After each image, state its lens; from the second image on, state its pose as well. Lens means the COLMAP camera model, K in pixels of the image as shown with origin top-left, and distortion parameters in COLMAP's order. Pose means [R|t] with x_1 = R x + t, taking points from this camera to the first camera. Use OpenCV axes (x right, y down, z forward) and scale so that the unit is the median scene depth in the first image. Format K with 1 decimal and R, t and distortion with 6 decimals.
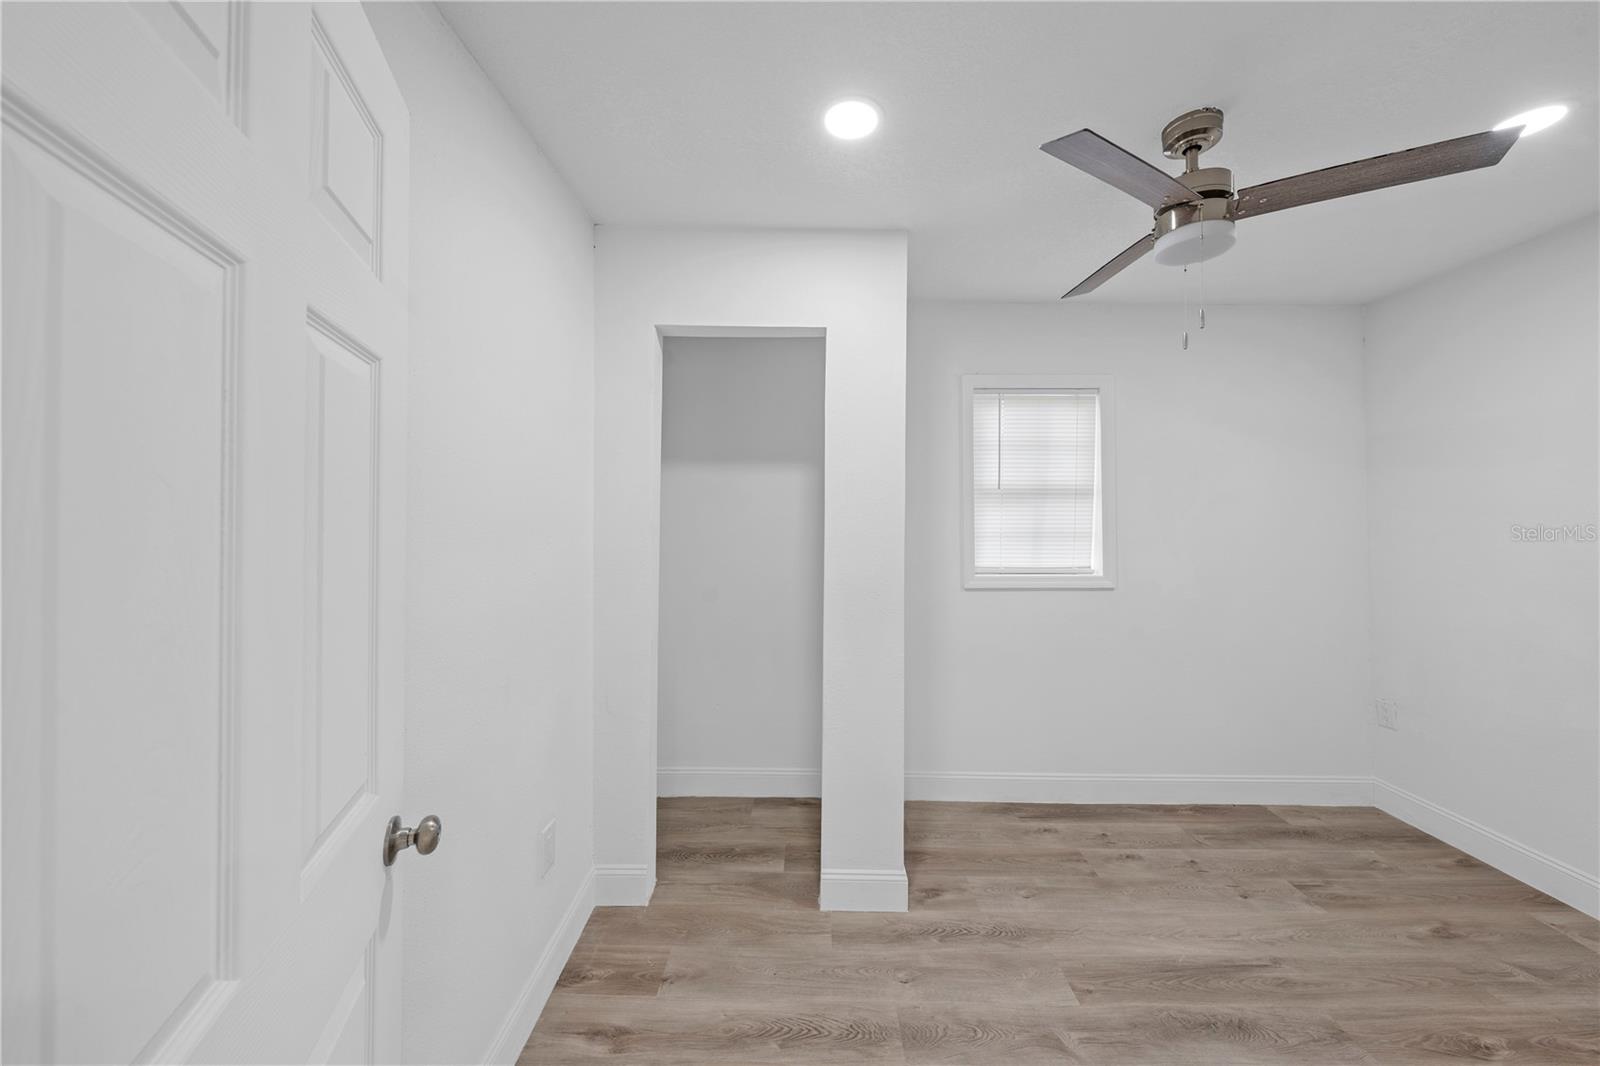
lens RADIAL K [[570.2, 0, 800.3], [0, 570.2, 502.2], [0, 0, 1]] dist [-0.004735, 0.001286]
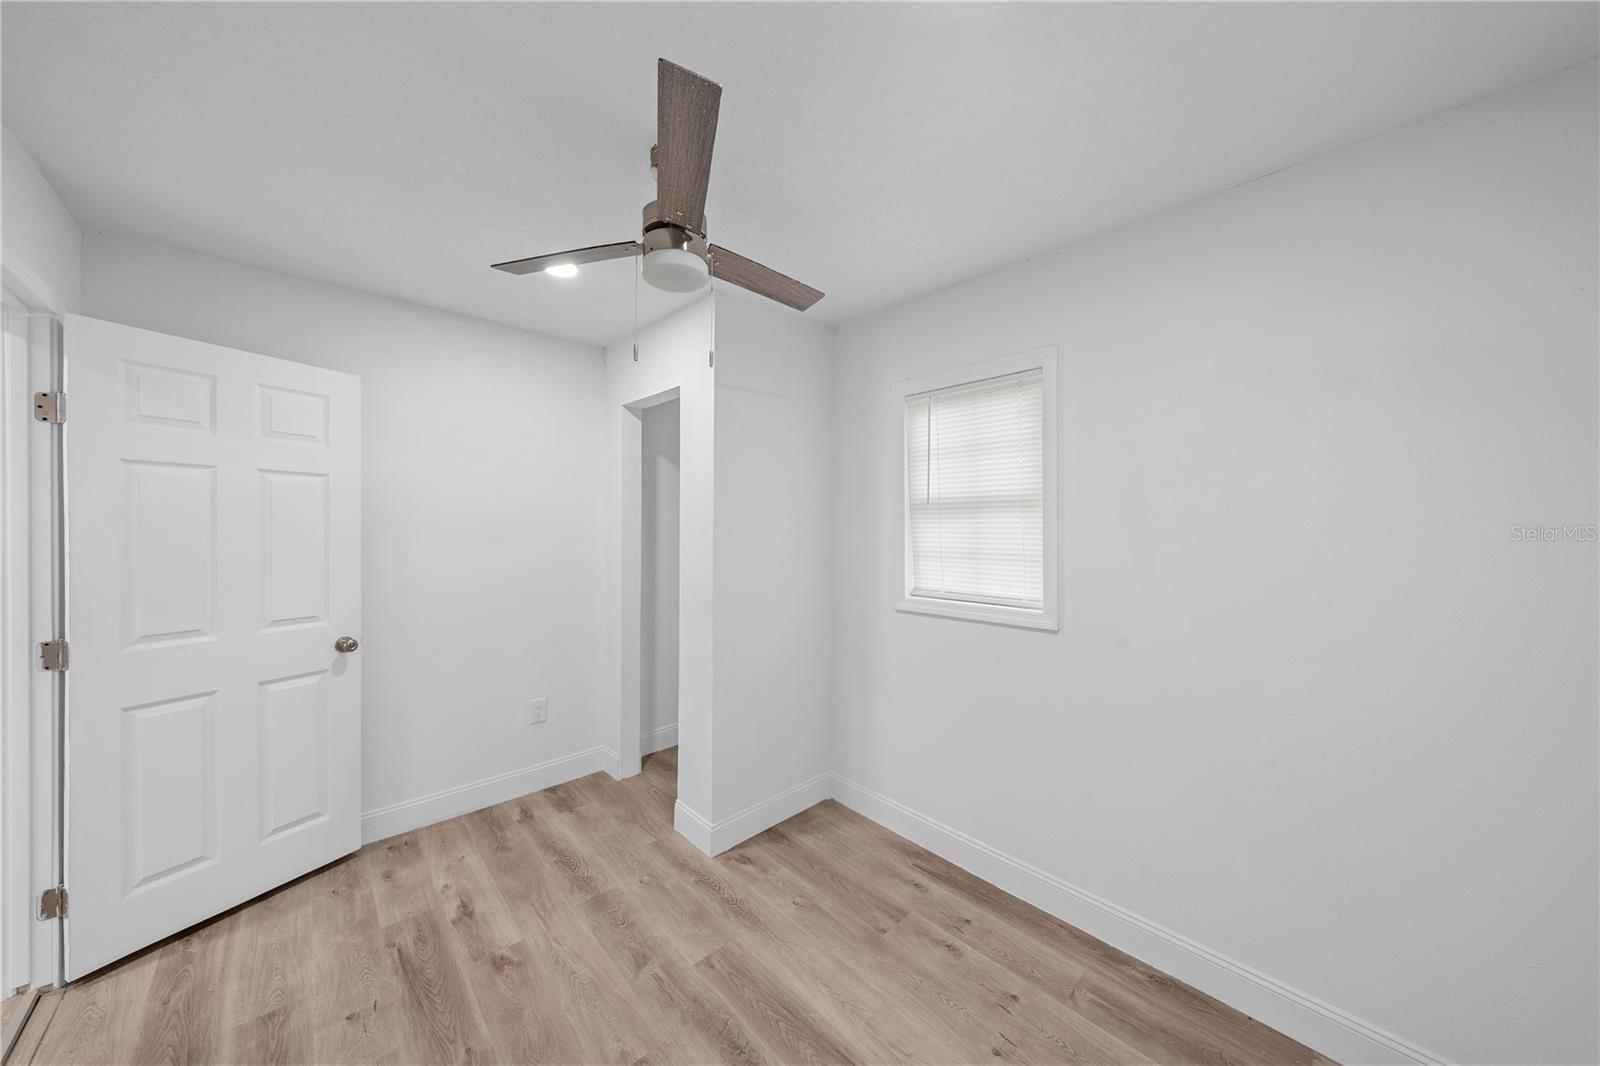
lens RADIAL K [[570.2, 0, 815.3], [0, 570.2, 525.2], [0, 0, 1]] dist [-0.004735, 0.001286]
pose [[0.667973, -0.005405, -0.744166, 1.210588], [0.009727, 0.999952, 0.001468, 0.011615], [0.744122, -0.008219, 0.667993, 0.353032]]
